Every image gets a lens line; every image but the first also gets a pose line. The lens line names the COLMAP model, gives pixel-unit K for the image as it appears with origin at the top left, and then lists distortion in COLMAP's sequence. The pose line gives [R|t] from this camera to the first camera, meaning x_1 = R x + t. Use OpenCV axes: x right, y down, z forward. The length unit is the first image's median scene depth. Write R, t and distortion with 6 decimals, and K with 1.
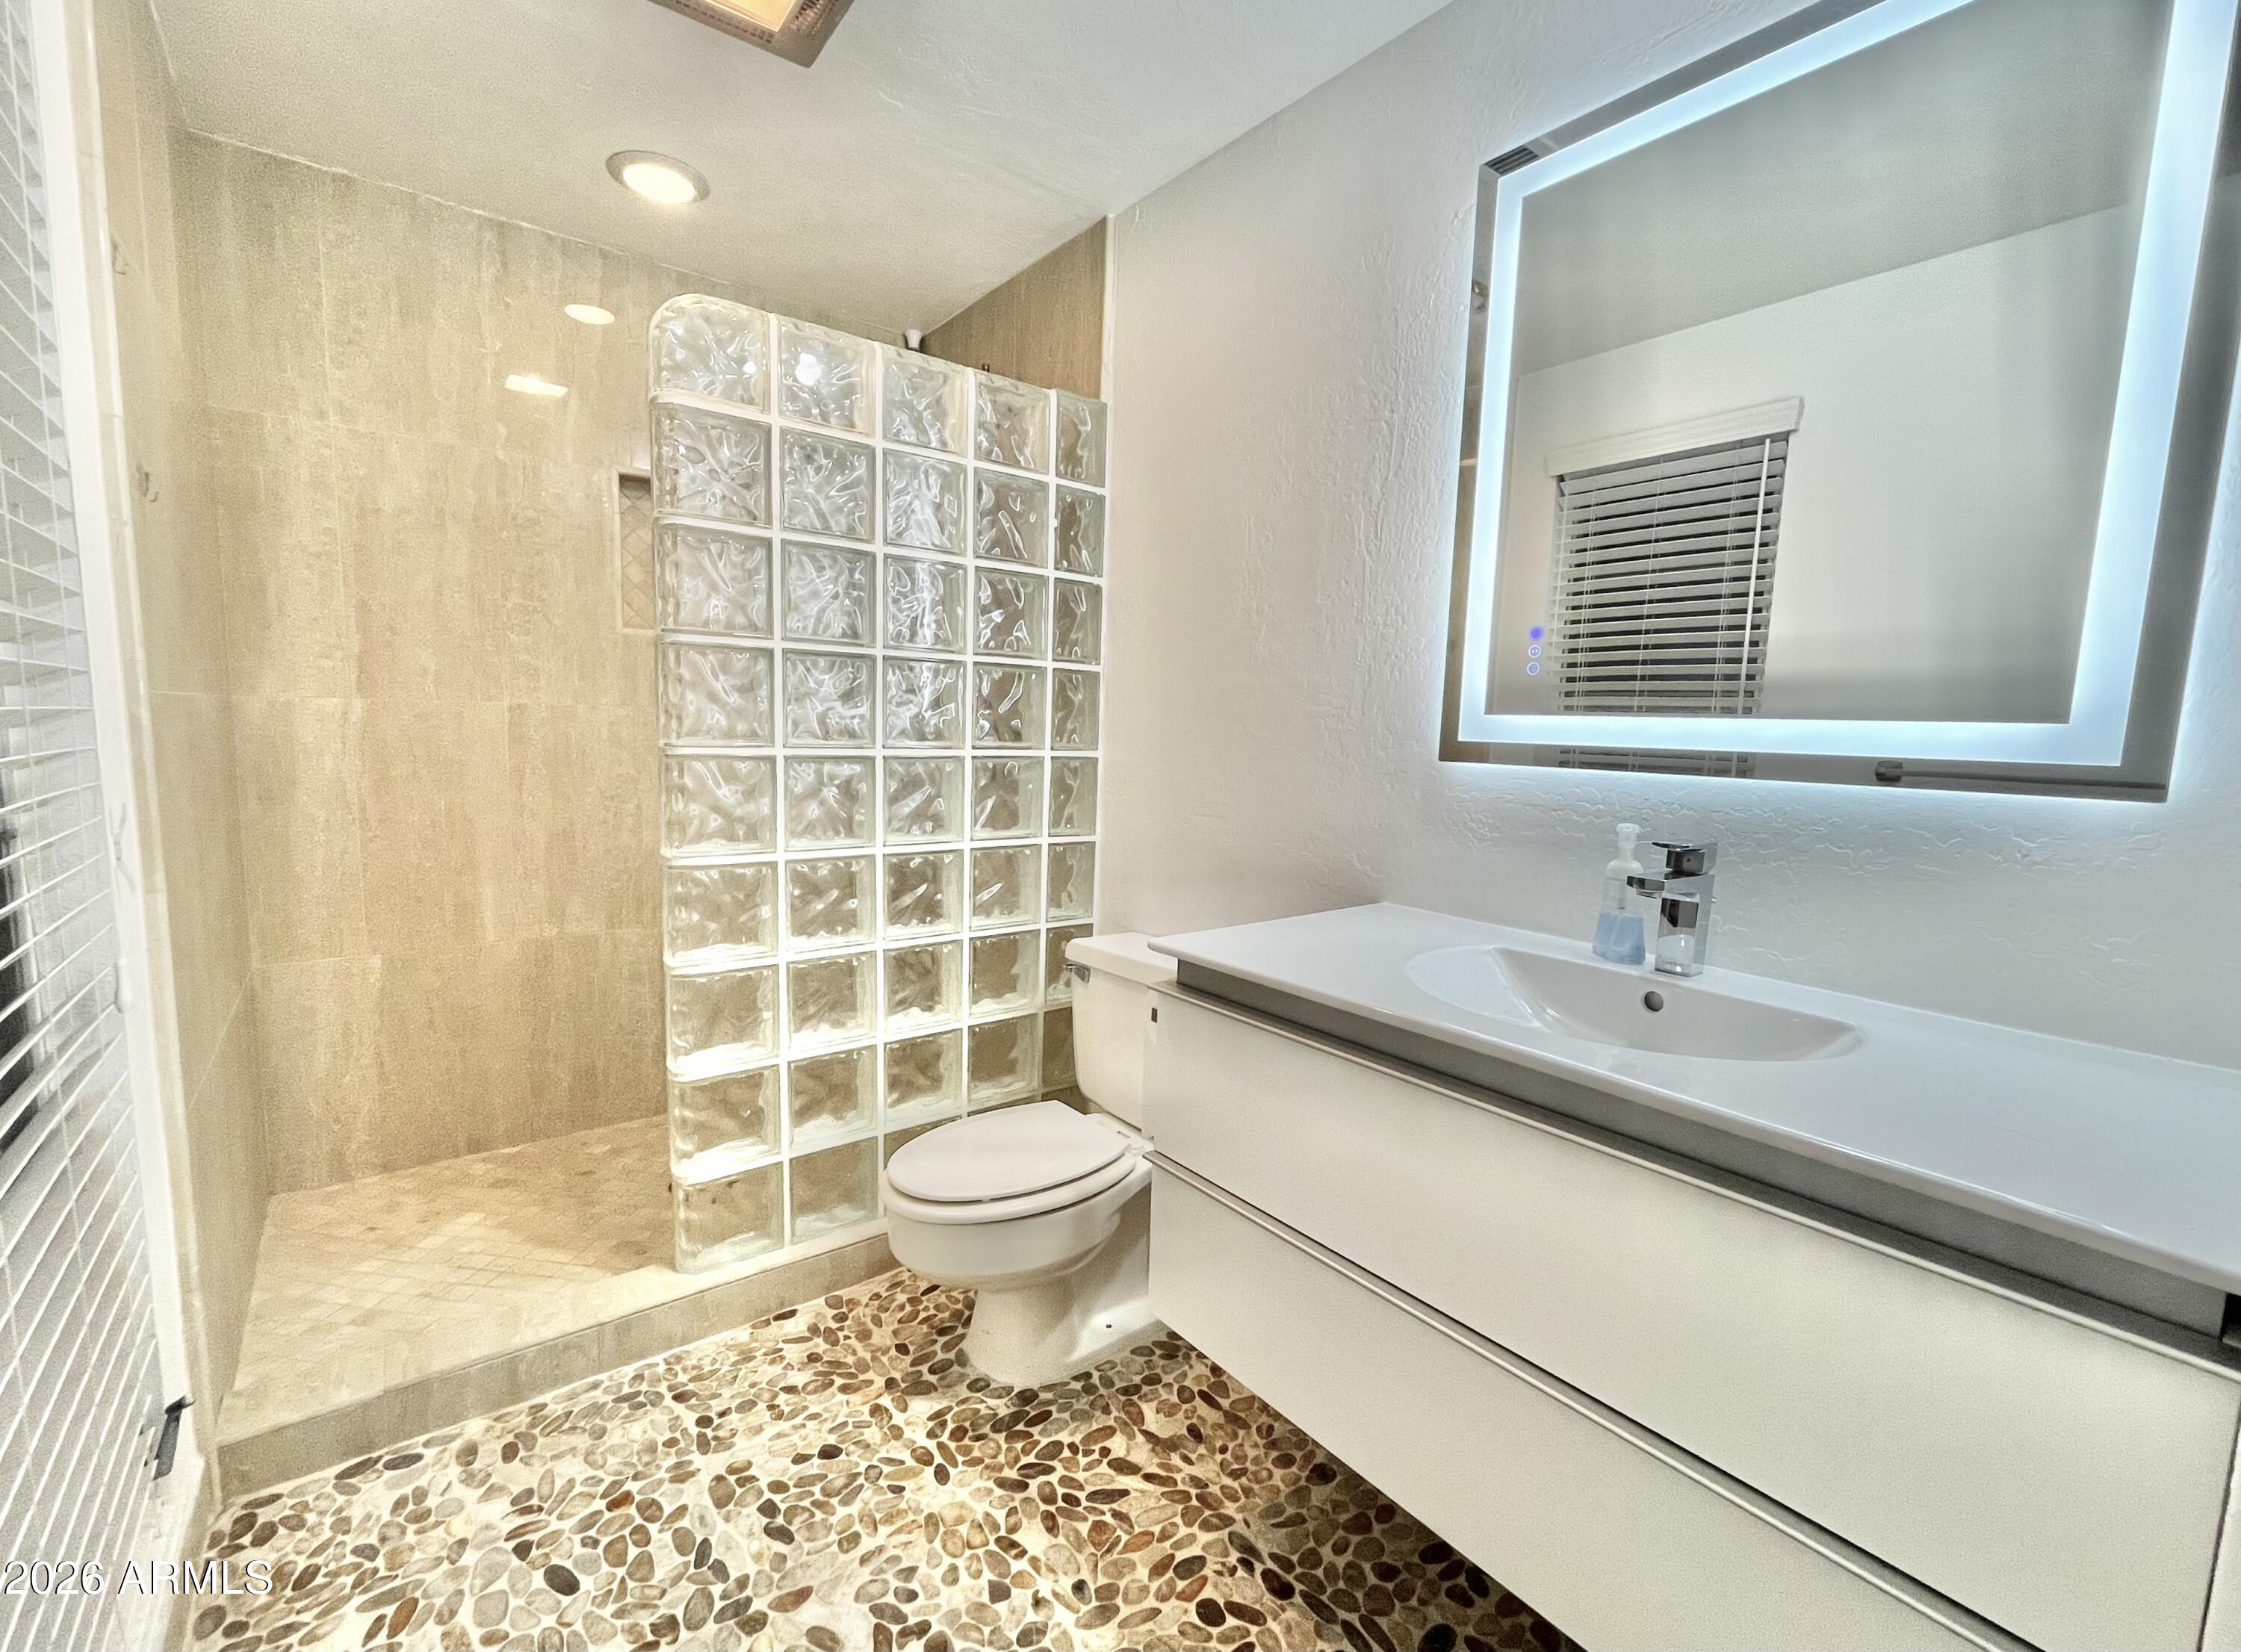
lens RADIAL K [[956.6, 0, 1110.1], [0, 956.6, 836.9], [0, 0, 1]] dist [-0.005345, 0.000503]
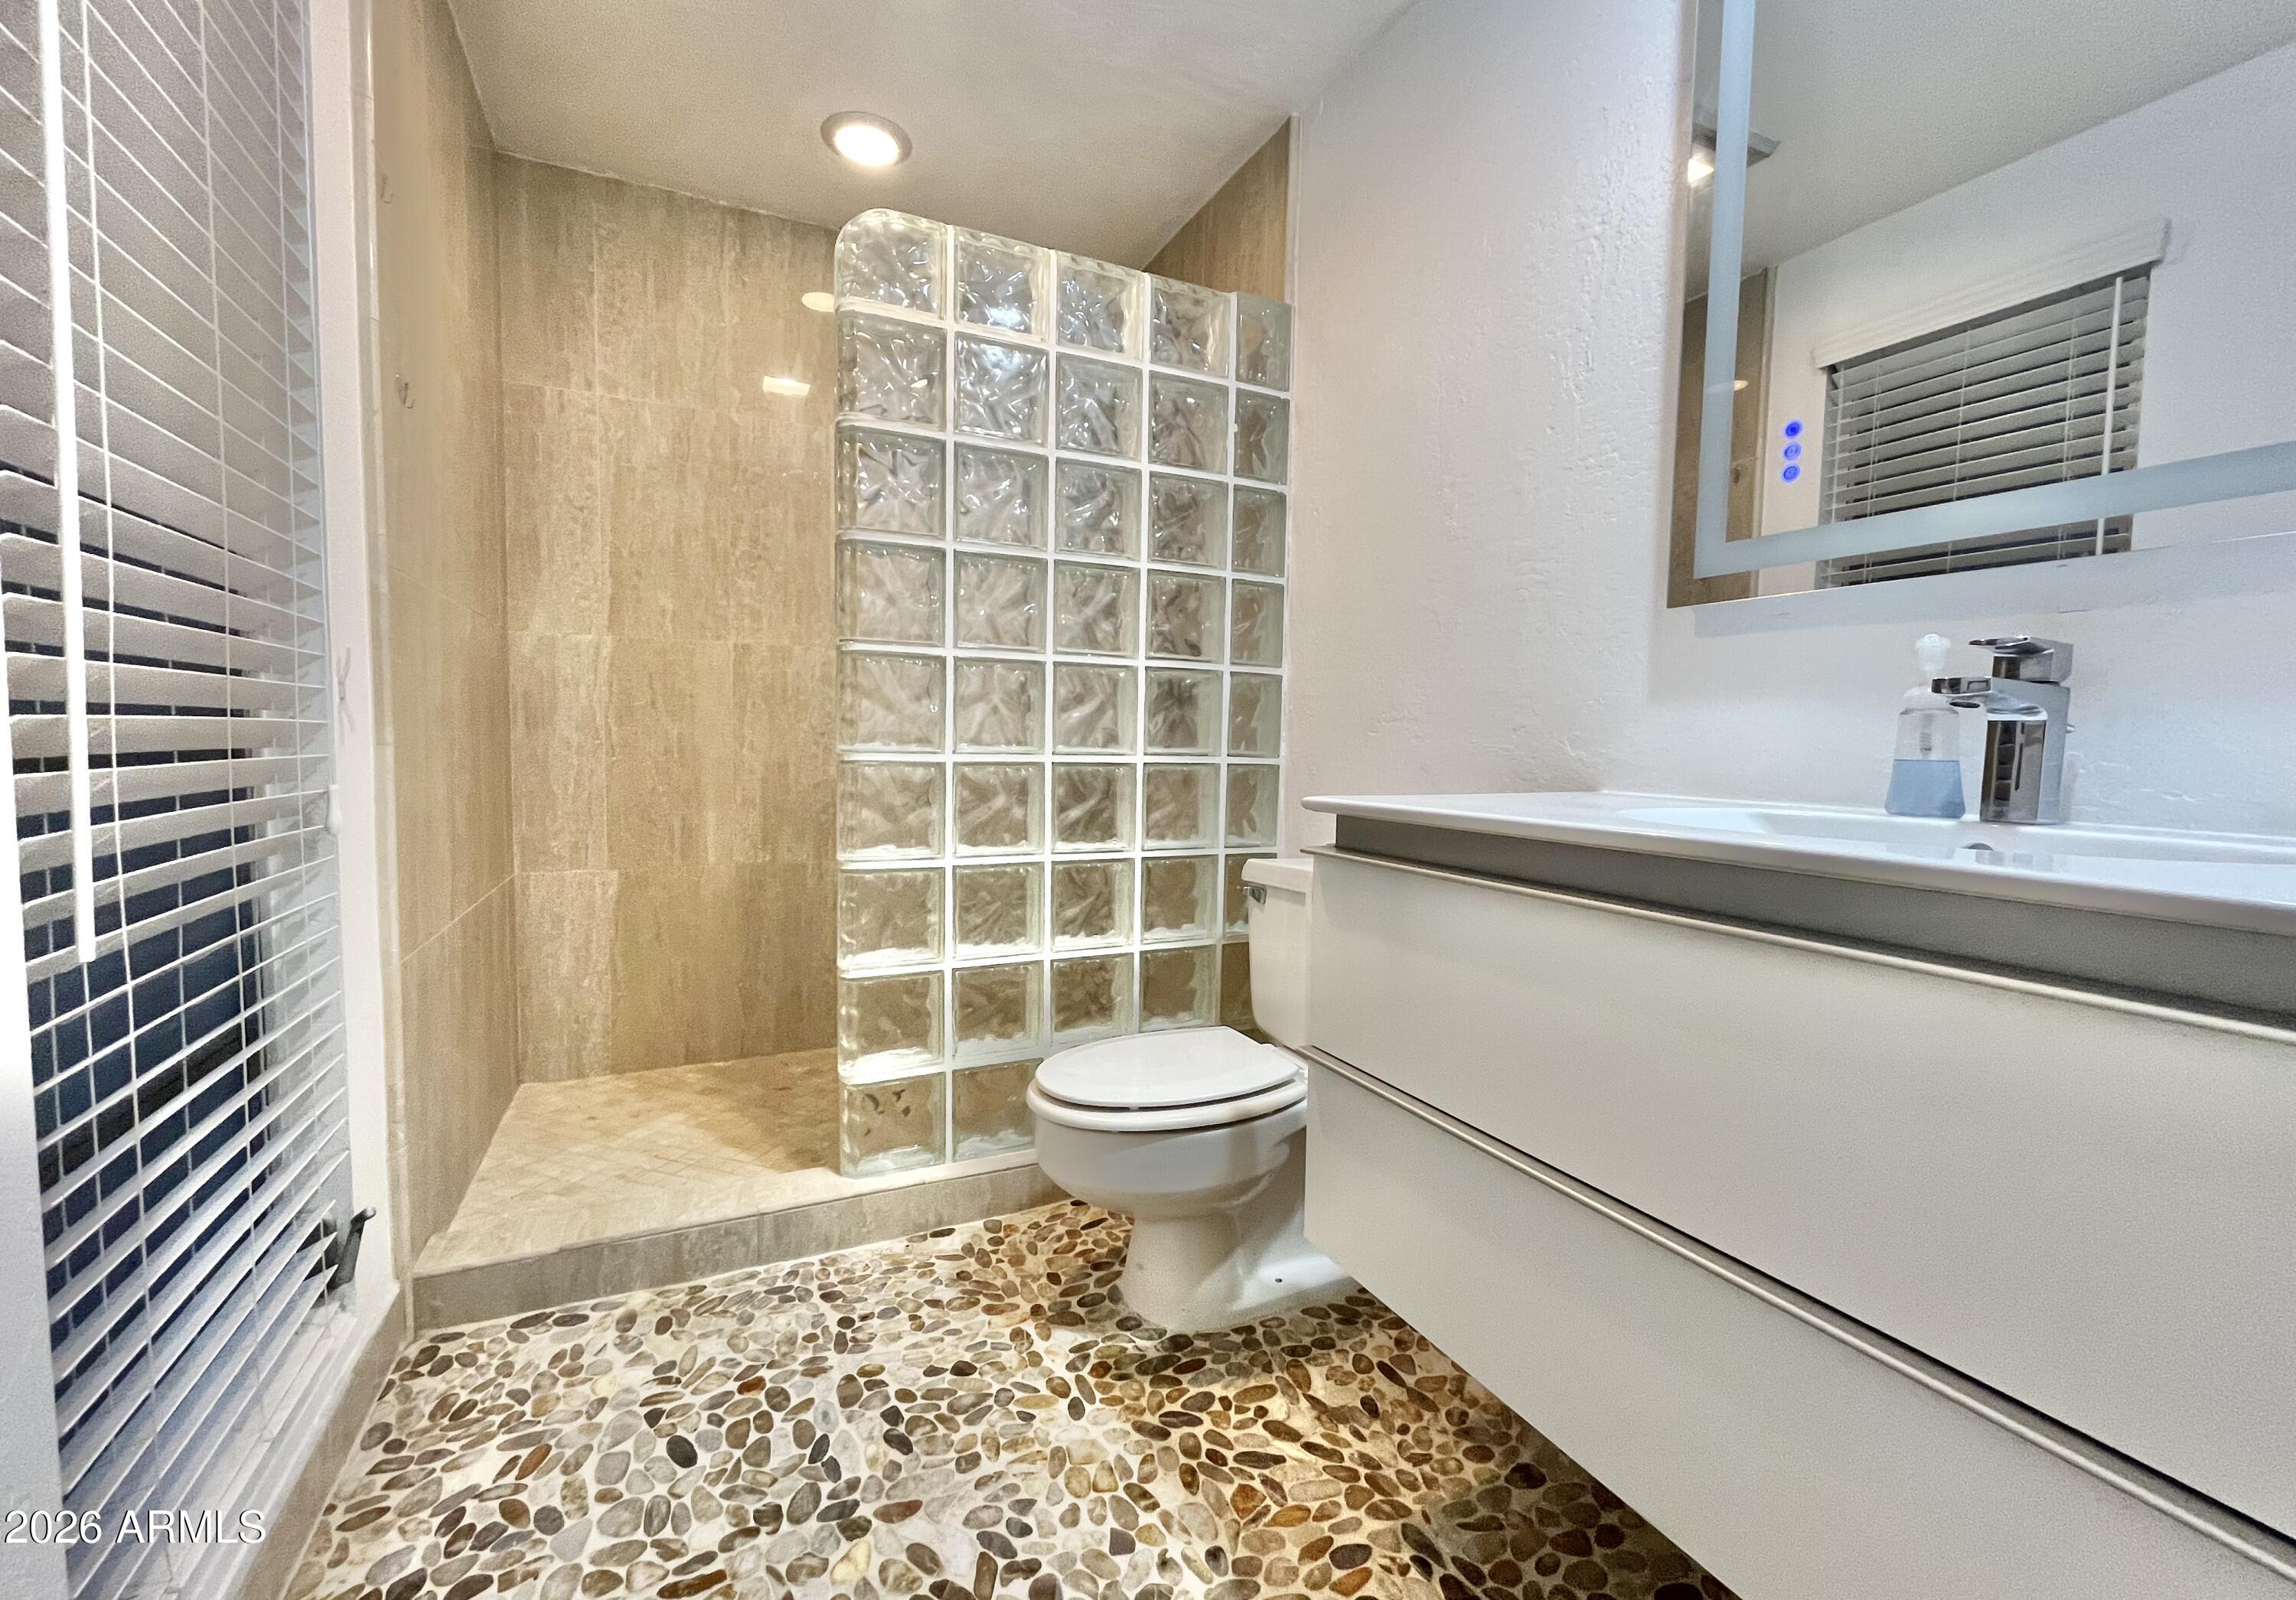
lens RADIAL K [[933.4, 0, 1132.1], [0, 933.4, 799.0], [0, 0, 1]] dist [-0.006817, 0.001400]
pose [[0.976194, 0.002179, -0.216886, 0.054896], [-0.015234, 0.998169, -0.058539, 0.121741], [0.216361, 0.060449, 0.974440, 0.100890]]
